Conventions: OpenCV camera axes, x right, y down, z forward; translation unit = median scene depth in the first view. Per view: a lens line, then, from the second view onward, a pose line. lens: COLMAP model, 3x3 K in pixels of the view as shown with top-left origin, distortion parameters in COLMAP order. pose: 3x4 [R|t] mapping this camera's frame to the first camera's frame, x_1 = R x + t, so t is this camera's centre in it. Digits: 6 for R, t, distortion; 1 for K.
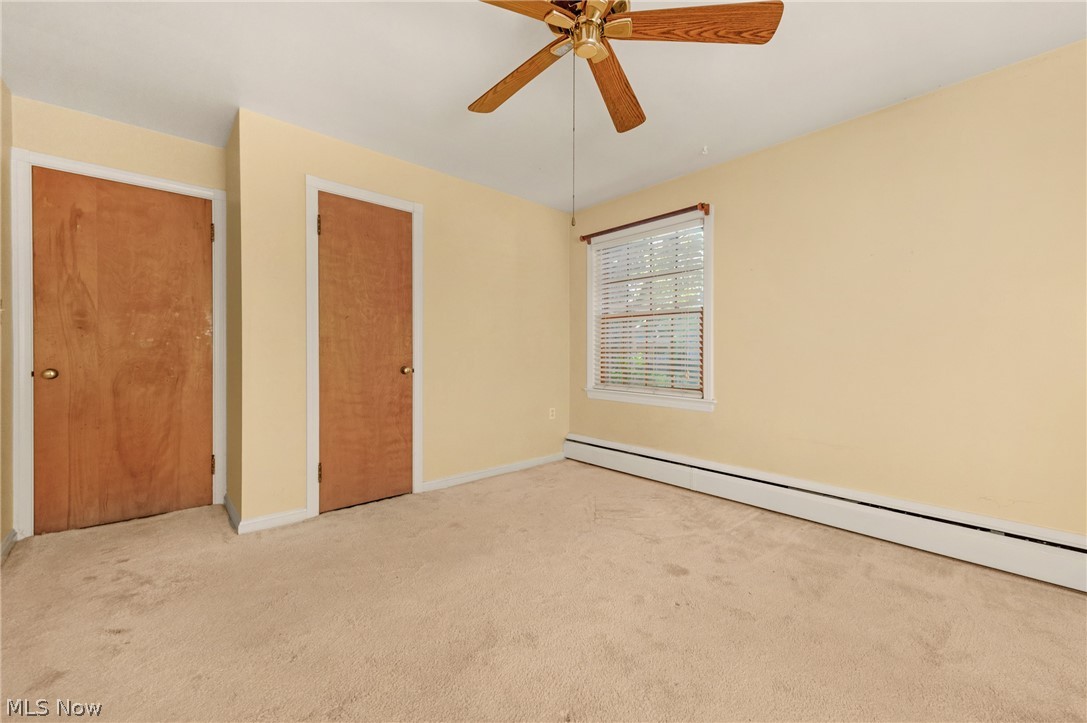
lens RADIAL K [[428.4, 0, 567.8], [0, 428.4, 357.7], [0, 0, 1]] dist [-0.000197, -0.000130]
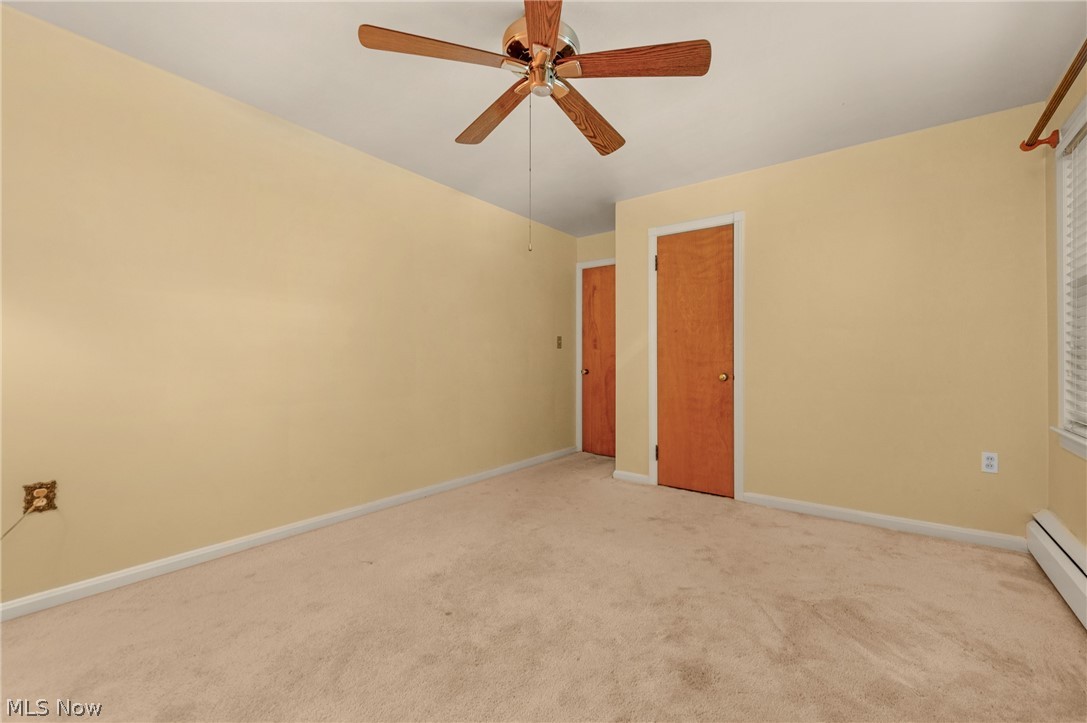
lens RADIAL K [[428.4, 0, 543.8], [0, 428.4, 358.4], [0, 0, 1]] dist [-0.000197, -0.000130]
pose [[0.152900, -0.005477, -0.988226, 0.628357], [-0.001280, 0.999983, -0.005740, -0.010374], [0.988241, 0.002143, 0.152891, 0.440310]]
